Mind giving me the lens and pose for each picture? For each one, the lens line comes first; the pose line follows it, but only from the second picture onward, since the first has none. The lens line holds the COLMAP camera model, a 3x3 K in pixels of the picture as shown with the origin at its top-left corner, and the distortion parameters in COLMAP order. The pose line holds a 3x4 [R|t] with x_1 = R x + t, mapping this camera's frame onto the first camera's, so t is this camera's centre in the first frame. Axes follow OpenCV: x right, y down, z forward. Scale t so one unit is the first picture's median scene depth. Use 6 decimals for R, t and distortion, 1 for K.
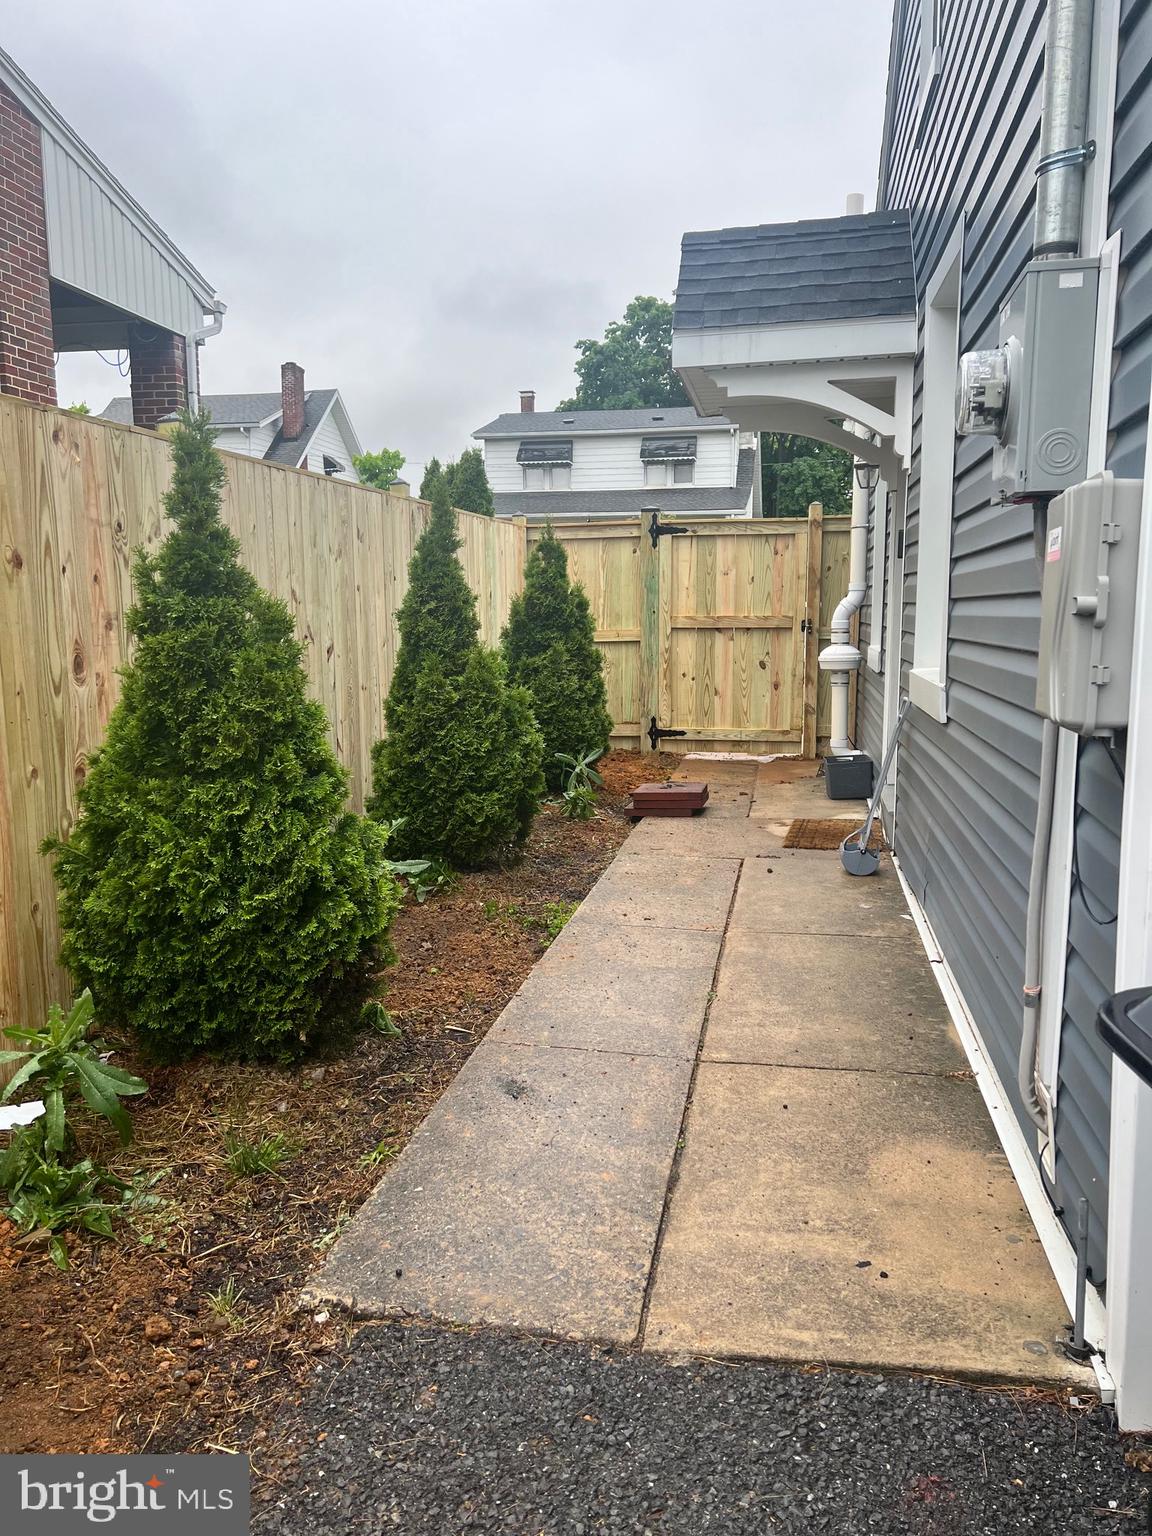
lens RADIAL K [[1153.4, 0, 565.5], [0, 1153.4, 768.1], [0, 0, 1]] dist [0.048230, -0.016506]
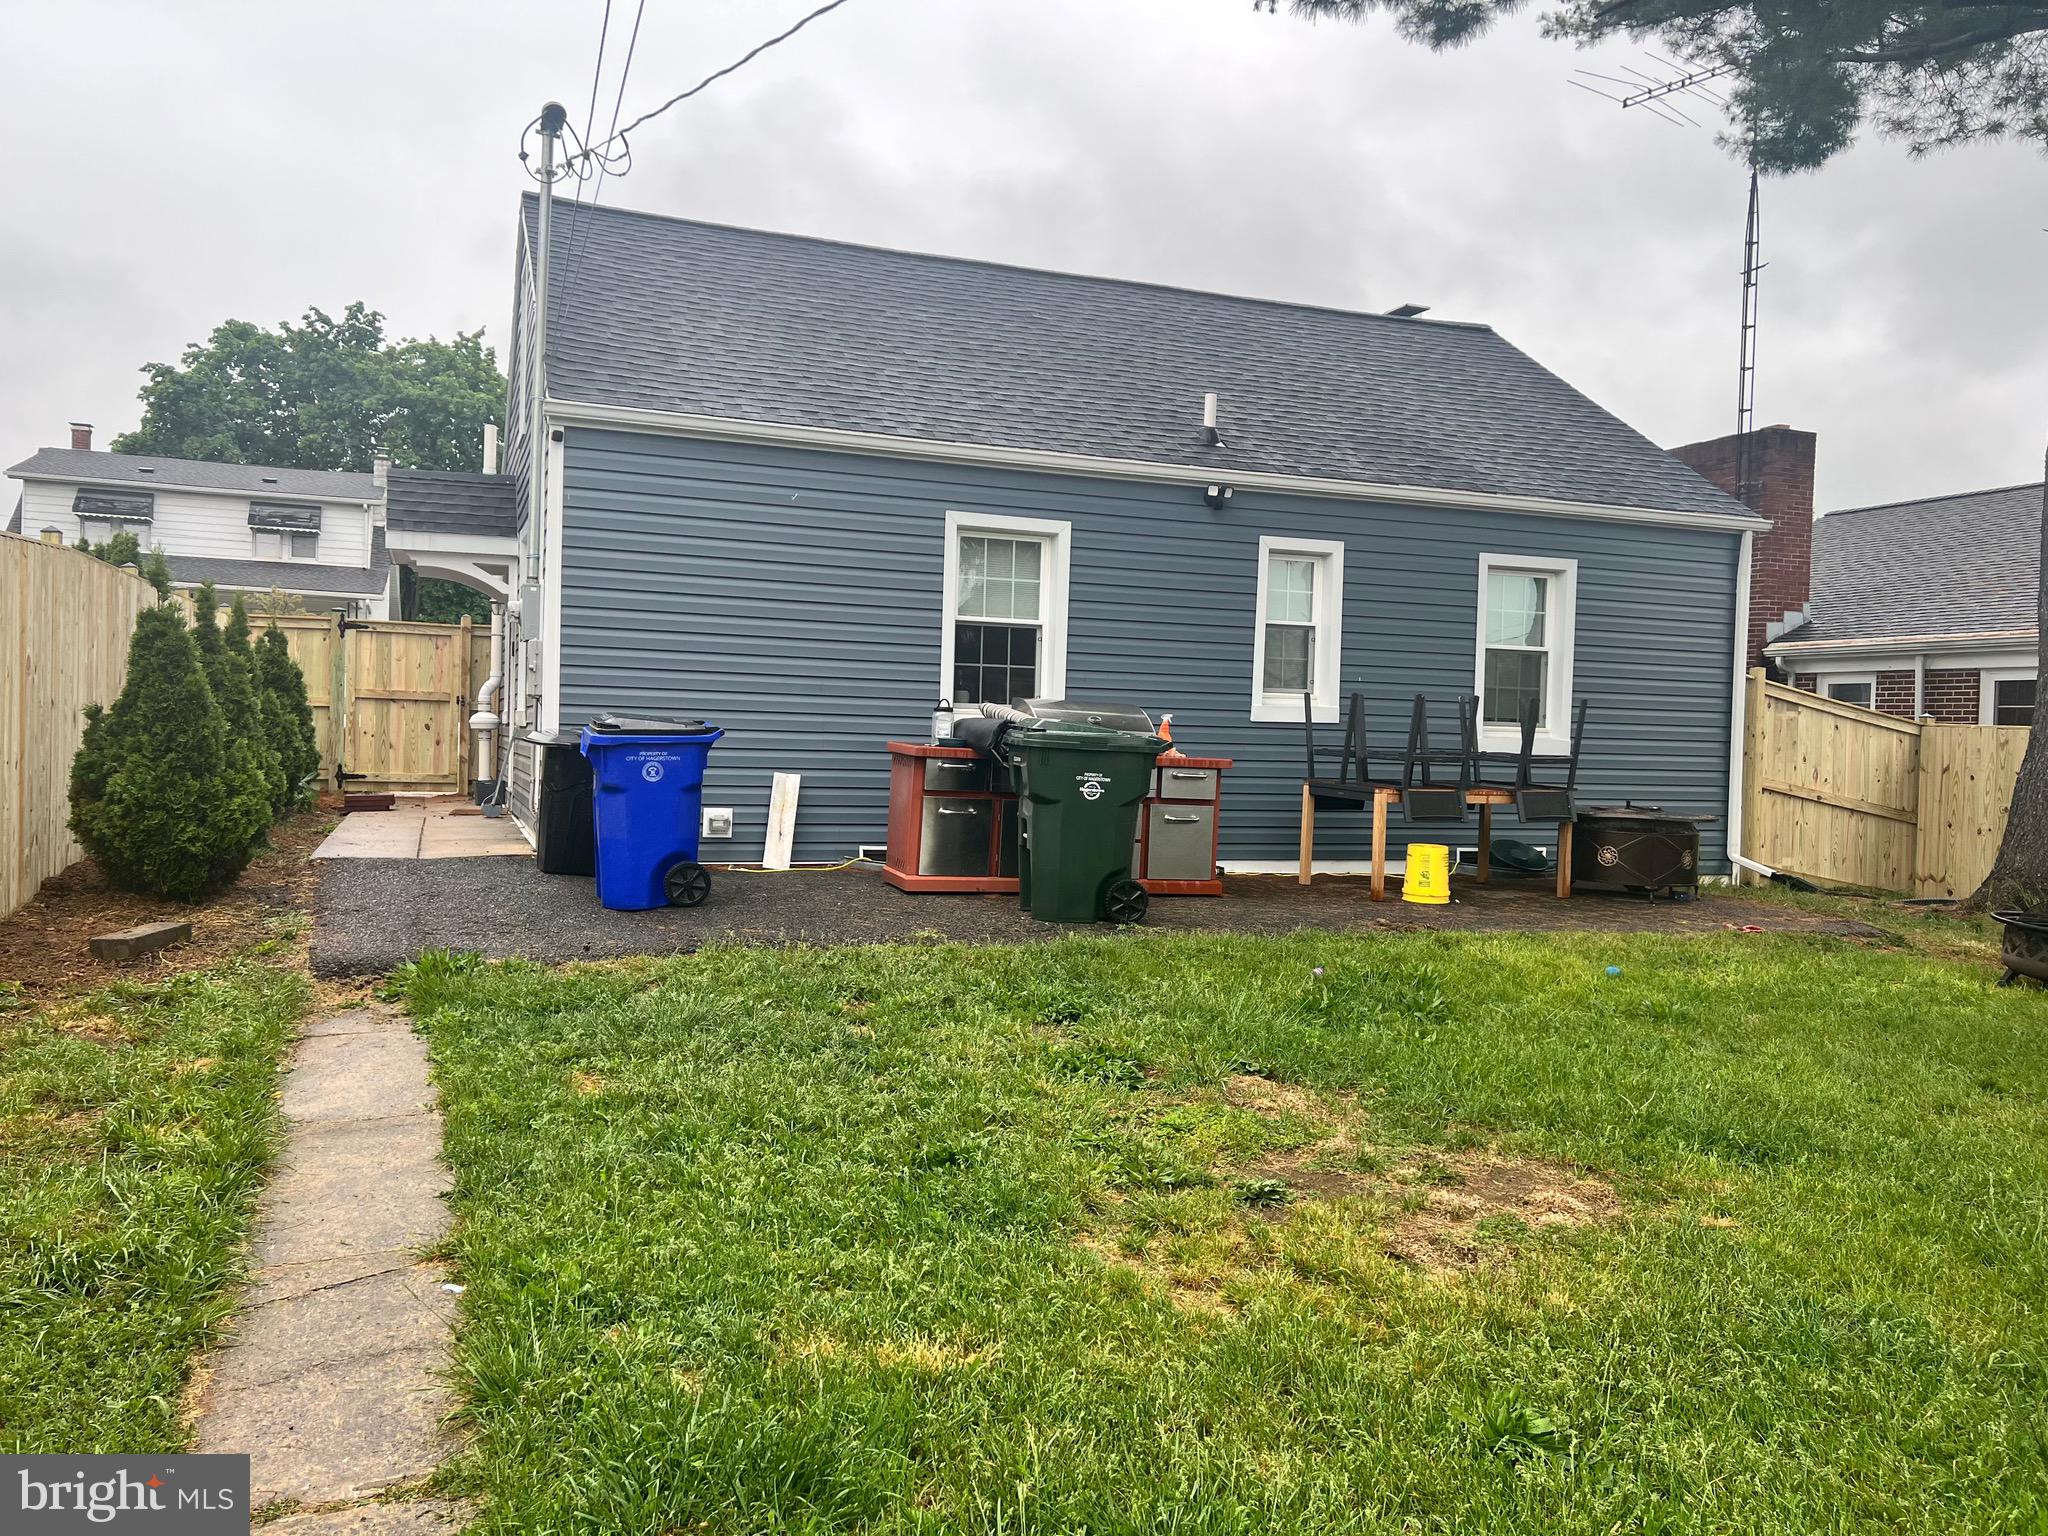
lens RADIAL K [[1537.8, 0, 1008.7], [0, 1537.8, 777.0], [0, 0, 1]] dist [0.048230, -0.016506]
pose [[0.852881, 0.017022, 0.521828, -0.199503], [0.037324, 0.994923, -0.093458, 0.167472], [-0.520770, 0.099185, 0.847916, -0.915857]]
